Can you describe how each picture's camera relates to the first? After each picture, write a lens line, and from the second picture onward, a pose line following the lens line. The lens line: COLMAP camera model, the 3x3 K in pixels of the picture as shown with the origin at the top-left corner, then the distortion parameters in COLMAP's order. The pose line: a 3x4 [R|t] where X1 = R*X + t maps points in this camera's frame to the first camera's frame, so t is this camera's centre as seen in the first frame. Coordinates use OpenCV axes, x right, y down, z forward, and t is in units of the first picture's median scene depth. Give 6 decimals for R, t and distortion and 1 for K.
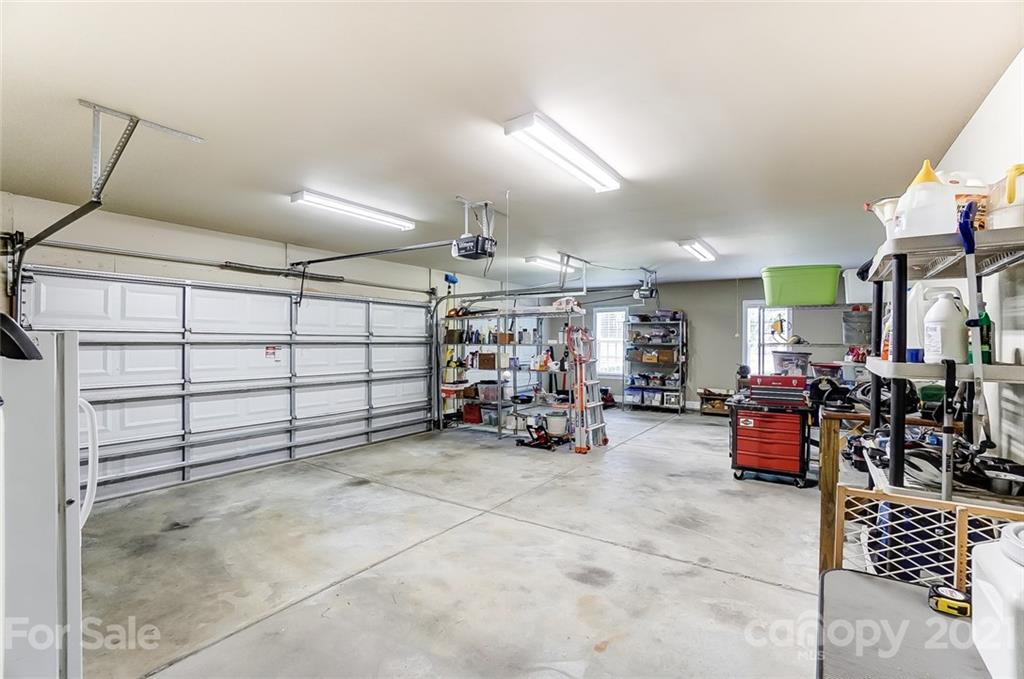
lens RADIAL K [[468.5, 0, 504.6], [0, 468.5, 339.1], [0, 0, 1]] dist [-0.070300, 0.026100]
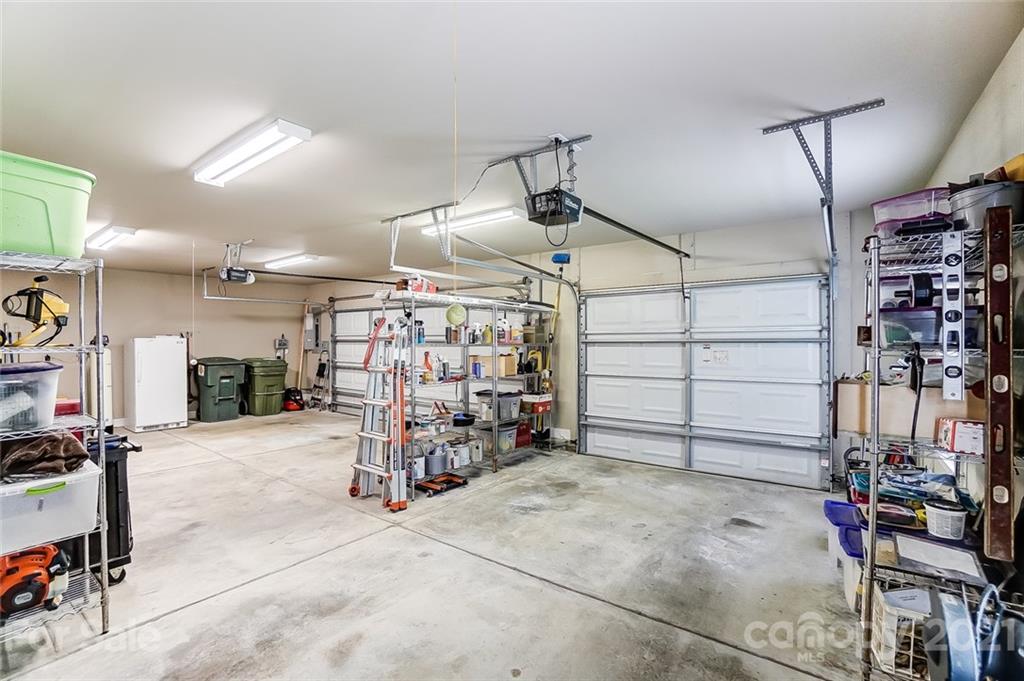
lens RADIAL K [[468.5, 0, 504.6], [0, 468.5, 340.1], [0, 0, 1]] dist [-0.070300, 0.026100]
pose [[-0.067561, 0.004316, -0.997706, 1.017948], [0.004194, 0.999983, 0.004042, 0.001305], [0.997706, -0.003911, -0.067577, 1.503715]]
